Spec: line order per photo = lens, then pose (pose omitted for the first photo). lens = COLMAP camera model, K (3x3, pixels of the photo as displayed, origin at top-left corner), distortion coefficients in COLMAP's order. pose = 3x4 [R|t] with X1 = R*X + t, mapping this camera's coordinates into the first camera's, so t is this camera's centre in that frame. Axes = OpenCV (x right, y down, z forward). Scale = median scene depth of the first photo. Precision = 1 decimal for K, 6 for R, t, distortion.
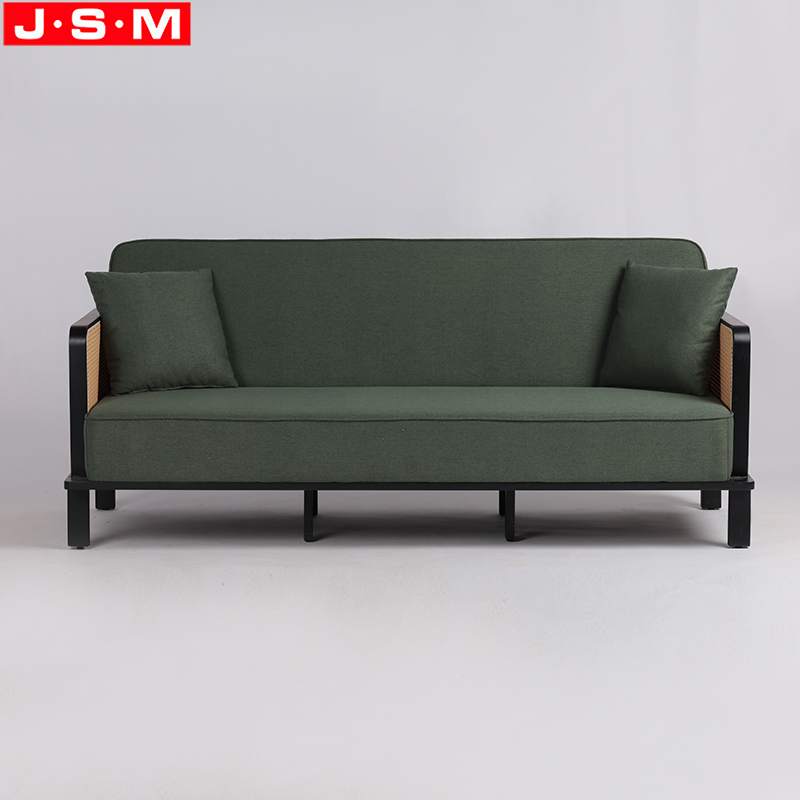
lens RADIAL K [[2607.1, 0, 400.0], [0, 2607.1, 400.0], [0, 0, 1]] dist [0.020808, 0.306838]
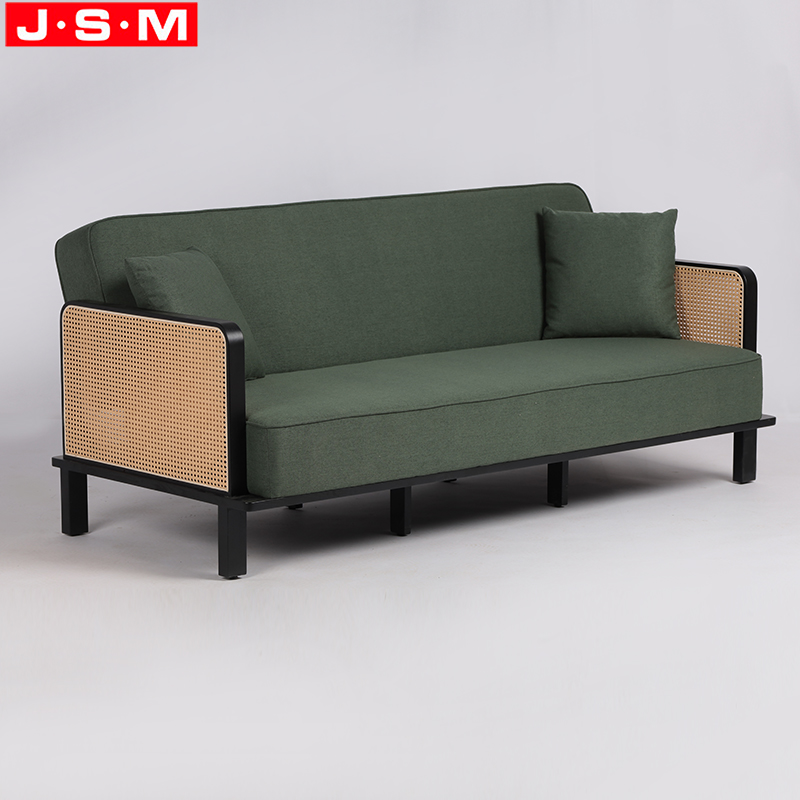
lens RADIAL K [[2607.1, 0, 400.0], [0, 2607.1, 400.0], [0, 0, 1]] dist [0.020808, 0.306838]
pose [[0.777776, -0.103869, 0.619900, -0.597549], [0.079289, 0.994586, 0.067168, -0.054536], [-0.623521, -0.003090, 0.781801, 0.282029]]
